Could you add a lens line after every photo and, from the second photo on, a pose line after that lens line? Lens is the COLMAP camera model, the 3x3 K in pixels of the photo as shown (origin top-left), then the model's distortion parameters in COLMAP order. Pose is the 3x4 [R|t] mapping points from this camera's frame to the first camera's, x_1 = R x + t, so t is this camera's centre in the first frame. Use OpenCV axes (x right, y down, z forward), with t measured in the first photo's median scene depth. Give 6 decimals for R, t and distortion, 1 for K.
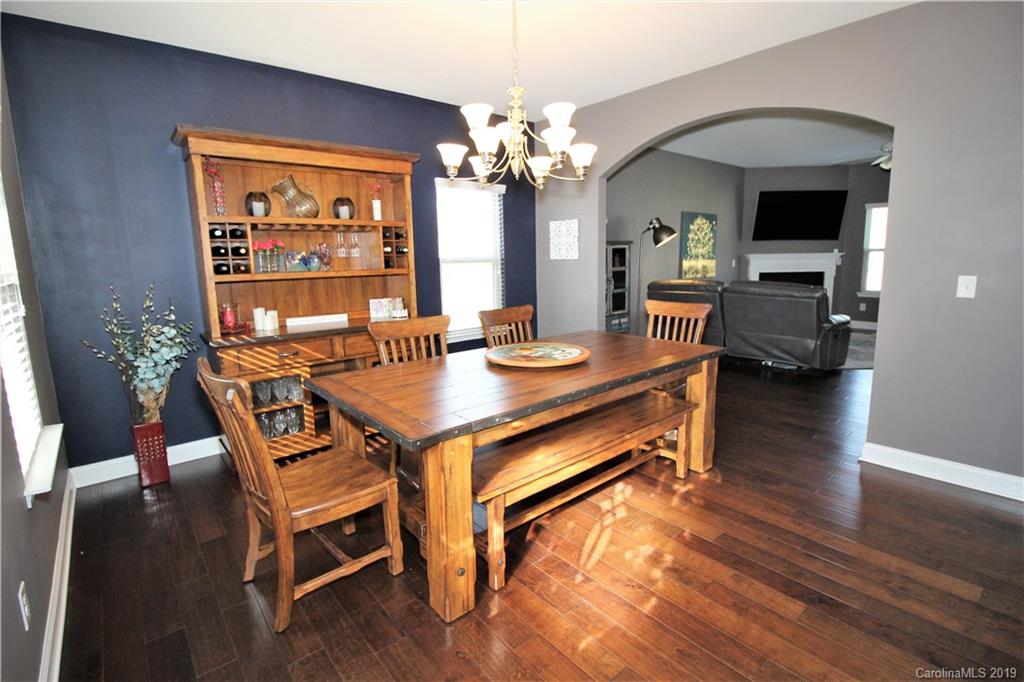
lens RADIAL K [[484.5, 0, 511.0], [0, 484.5, 339.2], [0, 0, 1]] dist [0.001934, -0.001113]
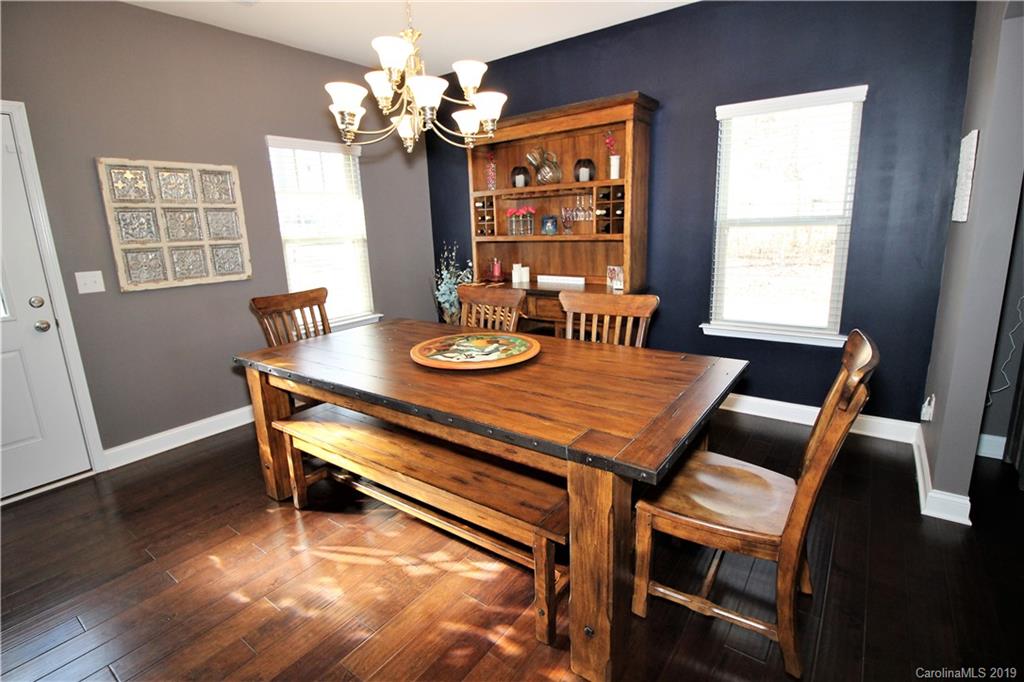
lens RADIAL K [[484.5, 0, 510.8], [0, 484.5, 339.9], [0, 0, 1]] dist [0.001934, -0.001113]
pose [[0.225492, 0.238360, -0.944636, 0.737944], [-0.137698, 0.967673, 0.211303, -0.146872], [0.964465, 0.082427, 0.251024, 0.751052]]
